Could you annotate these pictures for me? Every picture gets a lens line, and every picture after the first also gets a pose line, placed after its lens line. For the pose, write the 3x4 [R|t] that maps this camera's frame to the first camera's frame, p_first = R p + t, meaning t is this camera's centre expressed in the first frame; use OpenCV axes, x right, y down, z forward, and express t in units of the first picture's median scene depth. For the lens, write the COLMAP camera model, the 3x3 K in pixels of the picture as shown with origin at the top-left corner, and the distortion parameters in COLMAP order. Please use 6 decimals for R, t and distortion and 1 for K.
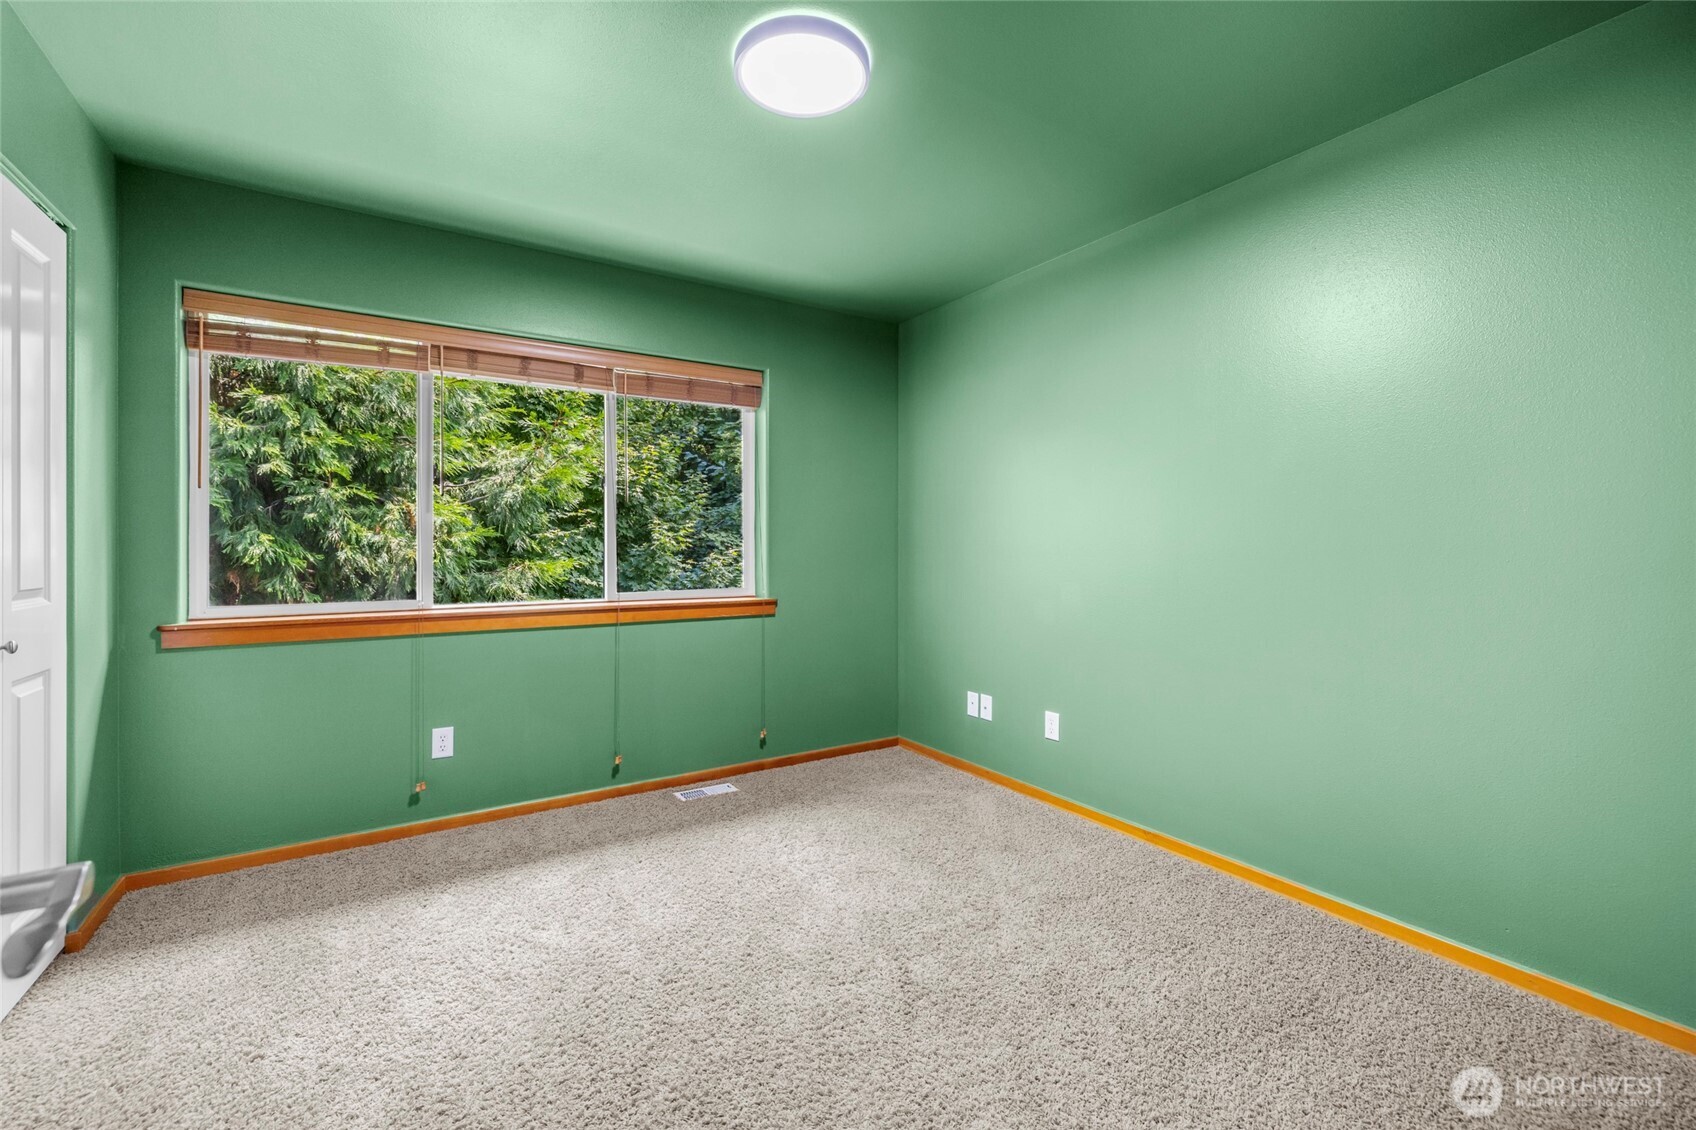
lens RADIAL K [[713.4, 0, 853.4], [0, 713.4, 553.6], [0, 0, 1]] dist [0.003193, 0.000191]
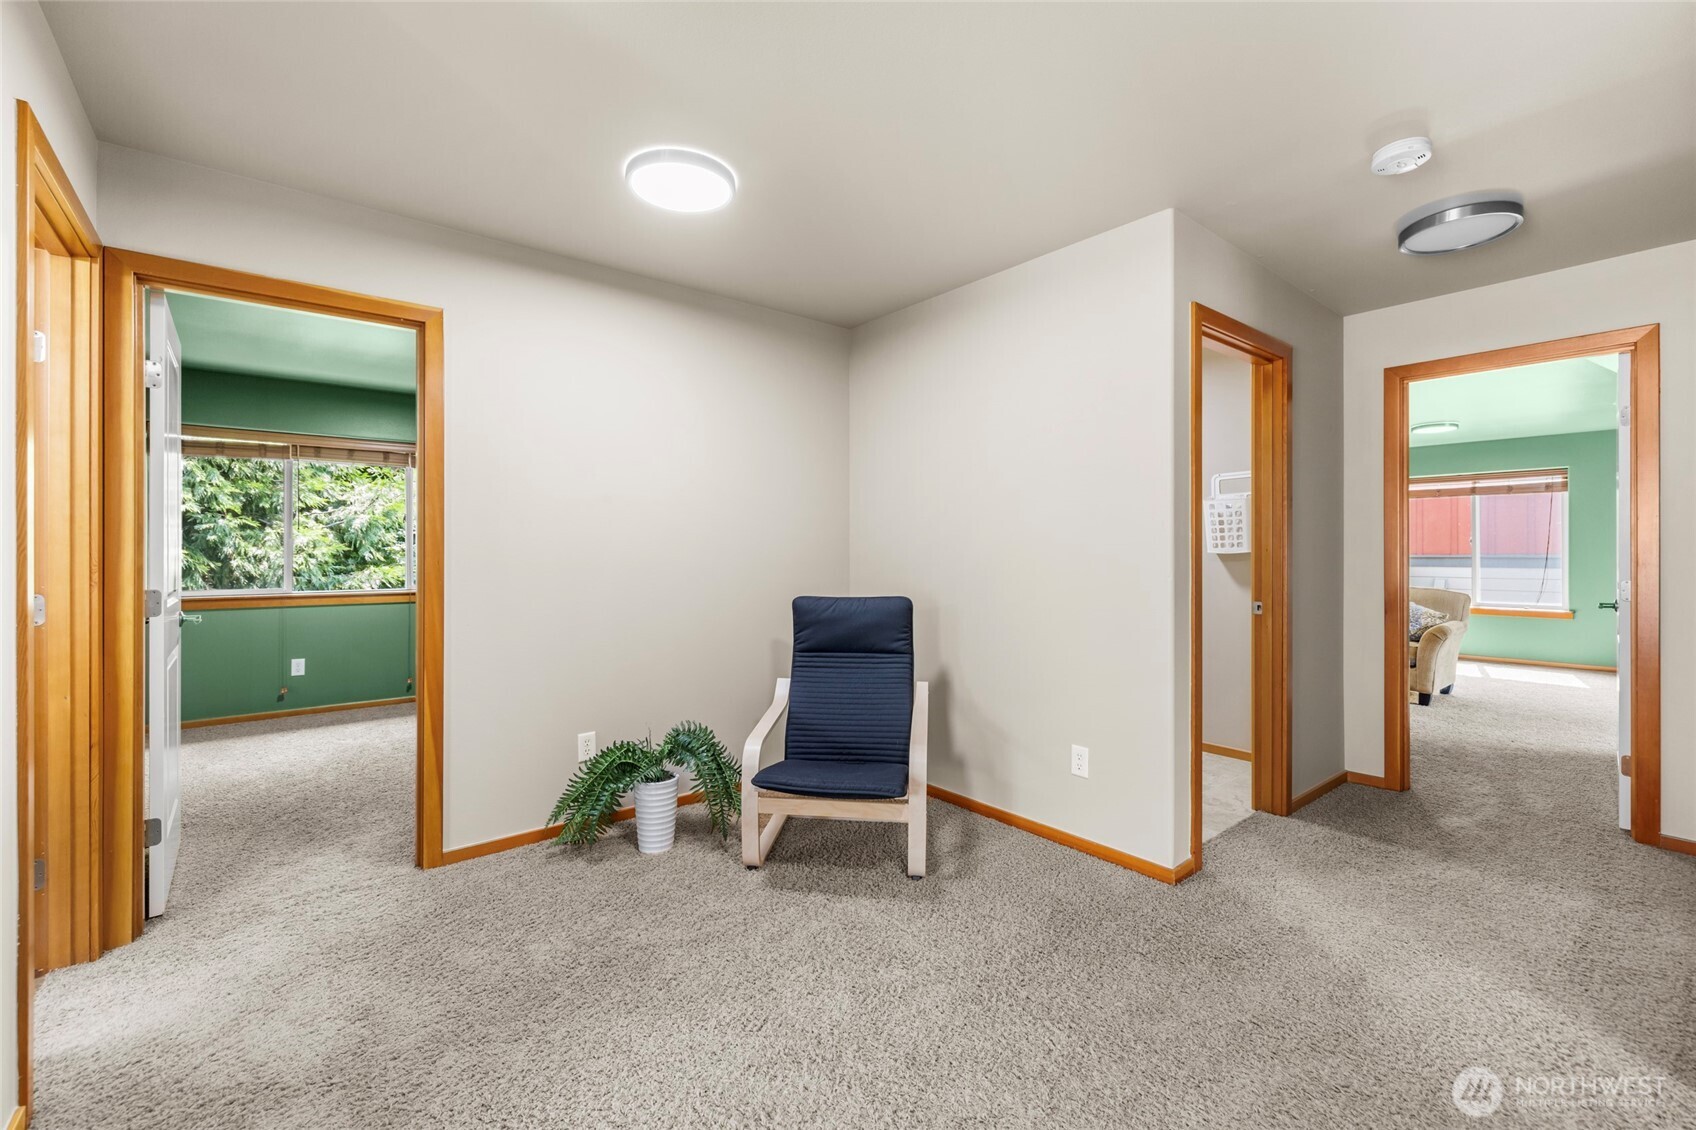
lens RADIAL K [[713.4, 0, 859.9], [0, 713.4, 556.3], [0, 0, 1]] dist [0.003193, 0.000191]
pose [[0.994291, -0.002477, 0.106671, 0.438793], [0.003090, 0.999980, -0.005580, 0.000404], [-0.106655, 0.005878, 0.994279, -0.645566]]
